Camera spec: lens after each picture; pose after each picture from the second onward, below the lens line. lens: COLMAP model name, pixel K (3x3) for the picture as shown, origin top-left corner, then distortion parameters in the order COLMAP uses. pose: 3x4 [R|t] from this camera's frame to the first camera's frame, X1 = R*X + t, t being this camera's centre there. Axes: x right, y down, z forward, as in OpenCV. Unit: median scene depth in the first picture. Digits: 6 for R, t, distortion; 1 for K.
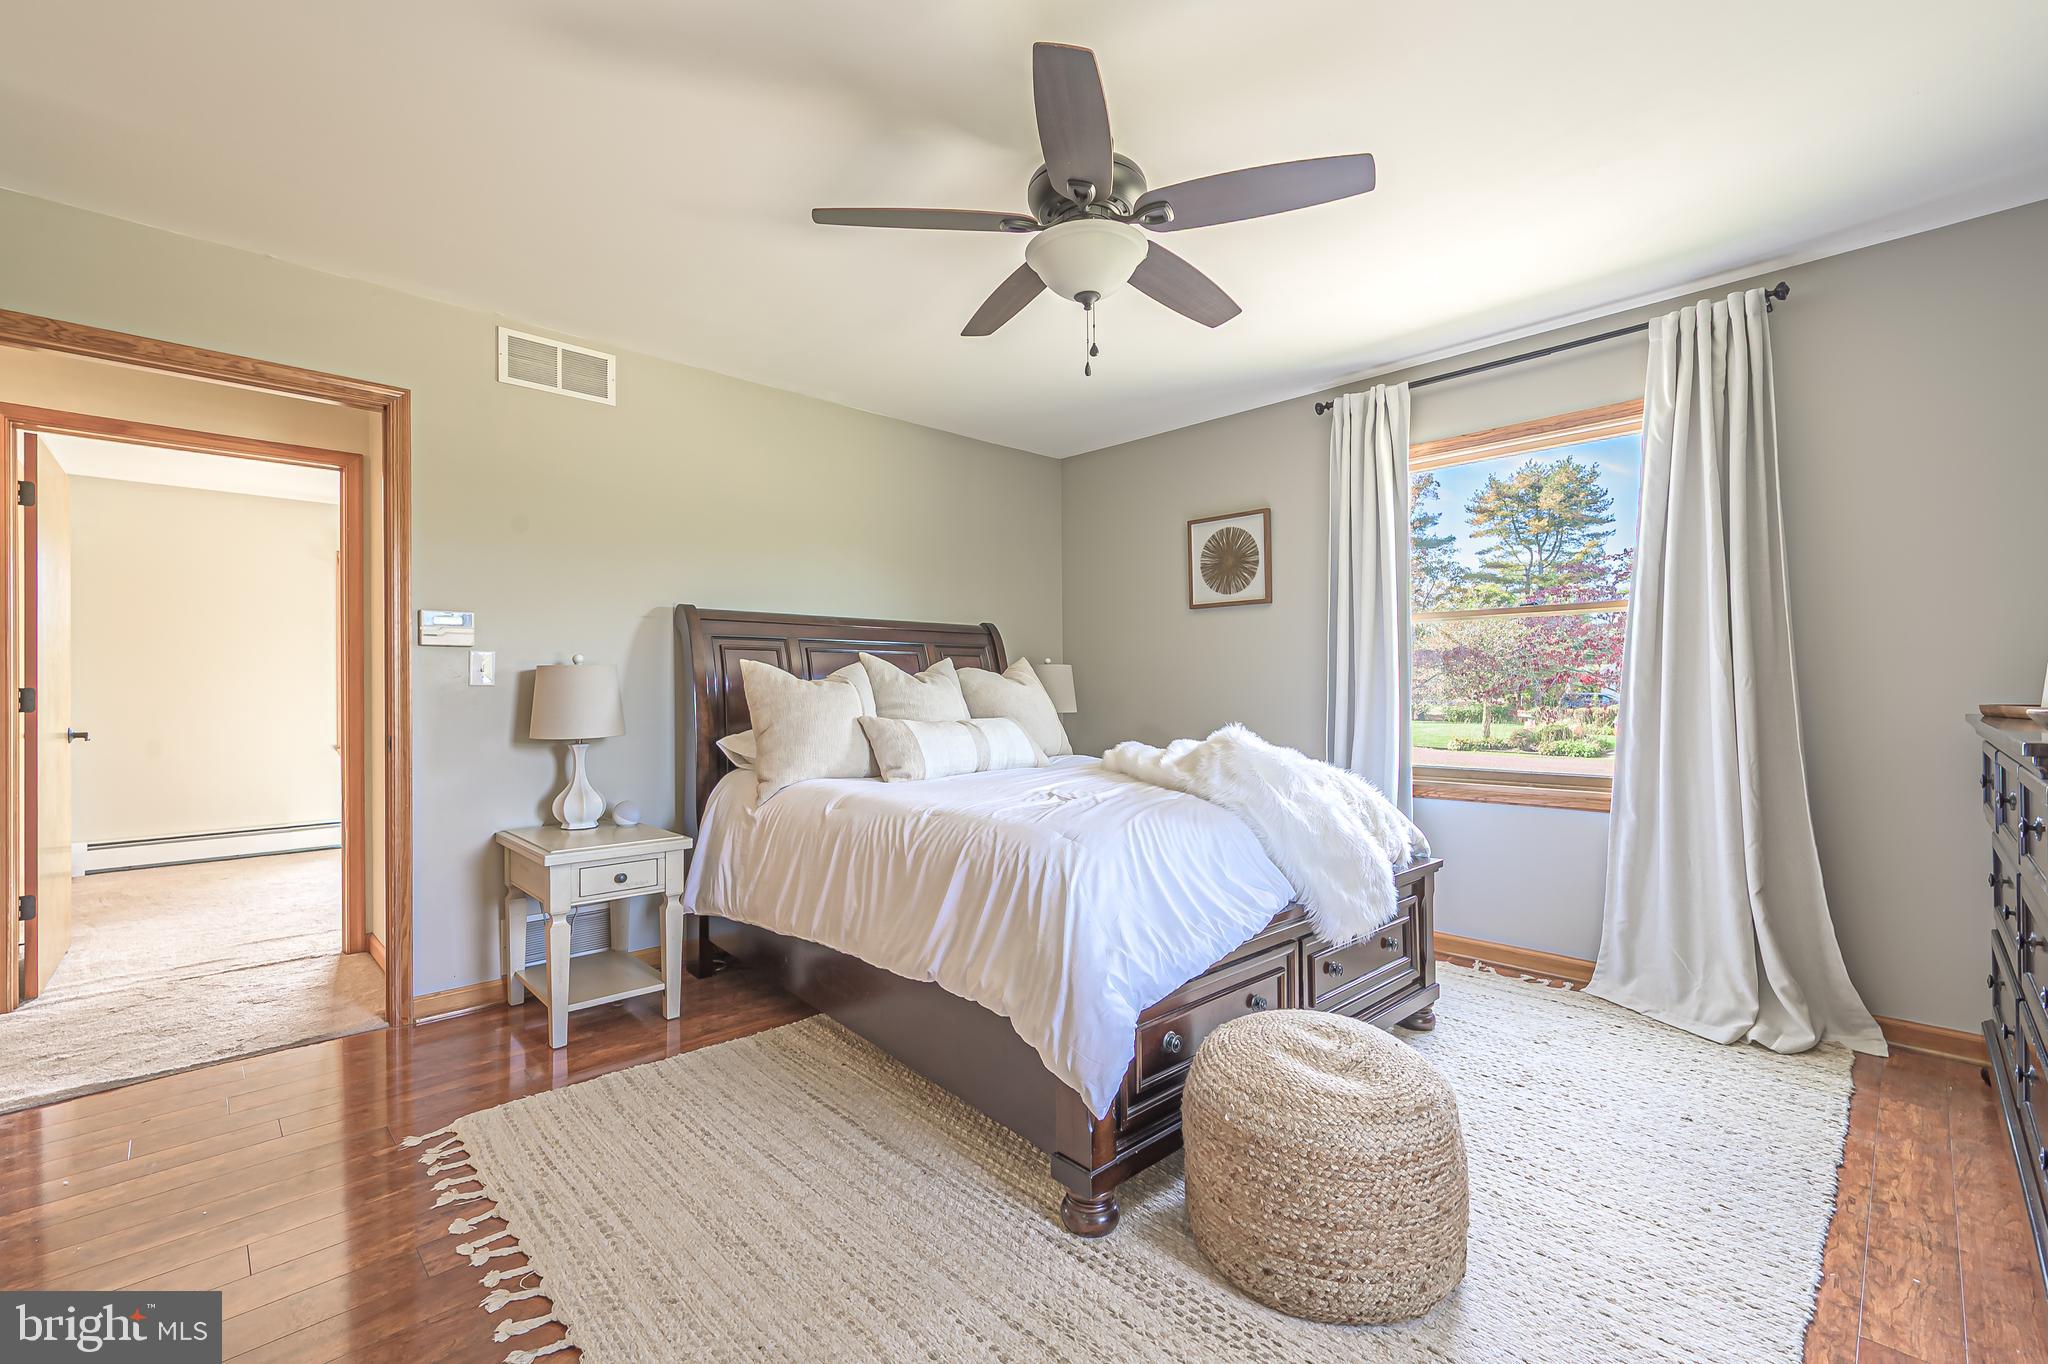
lens RADIAL K [[869.4, 0, 1027.8], [0, 869.4, 692.1], [0, 0, 1]] dist [0.000946, 0.000124]
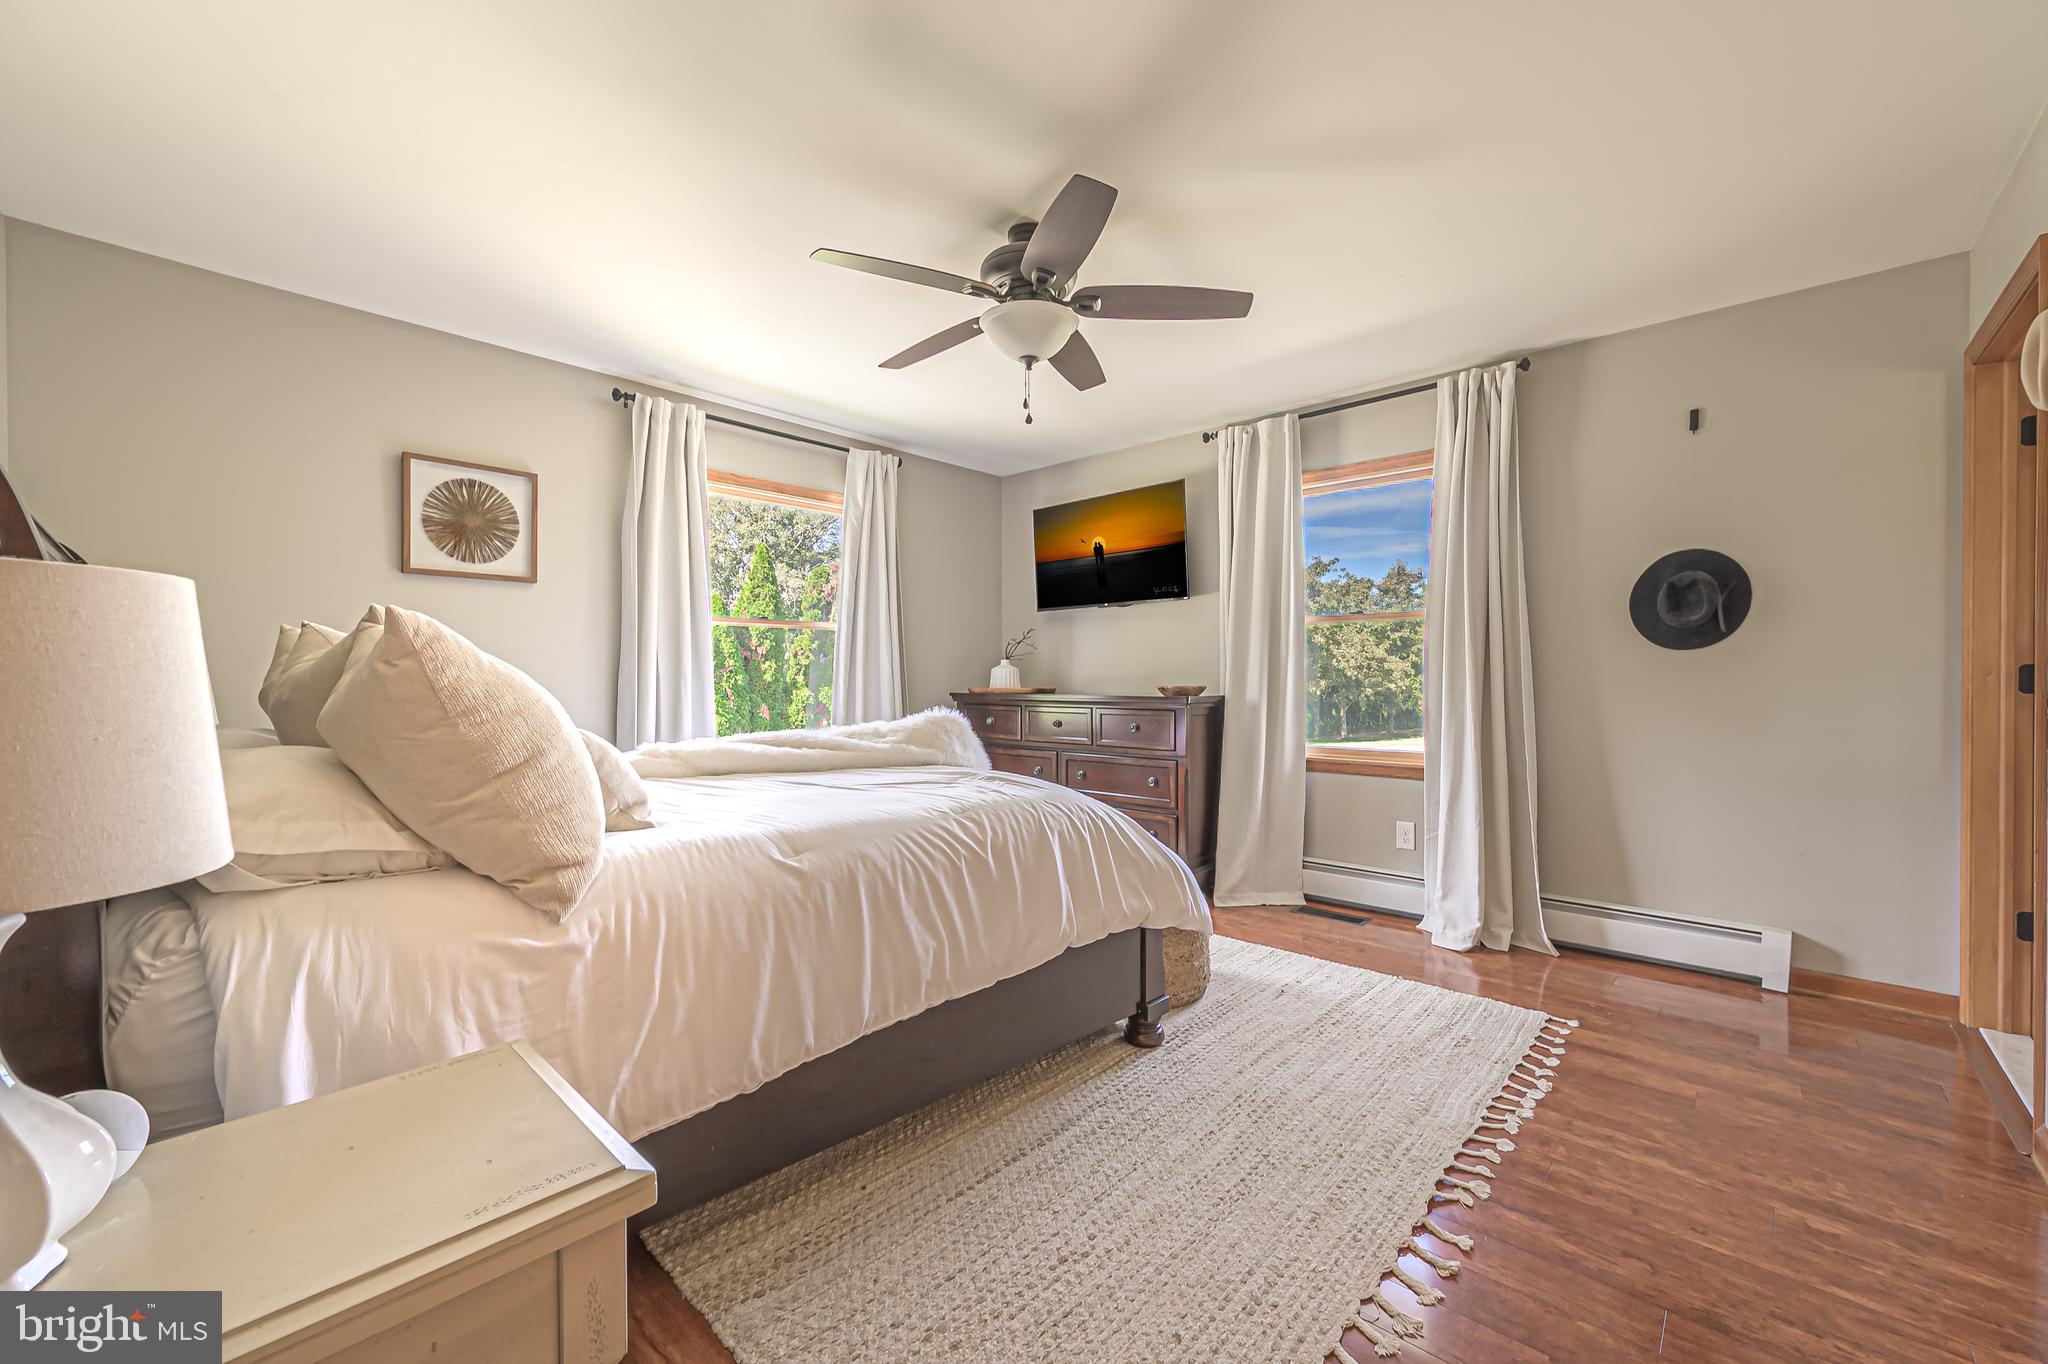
lens RADIAL K [[807.2, 0, 1021.0], [0, 807.2, 684.0], [0, 0, 1]] dist [-0.000274, 0.000161]
pose [[-0.053810, -0.002883, 0.998547, -0.595343], [0.009808, 0.999946, 0.003416, 0.001134], [-0.998503, 0.009978, -0.053779, 0.596026]]
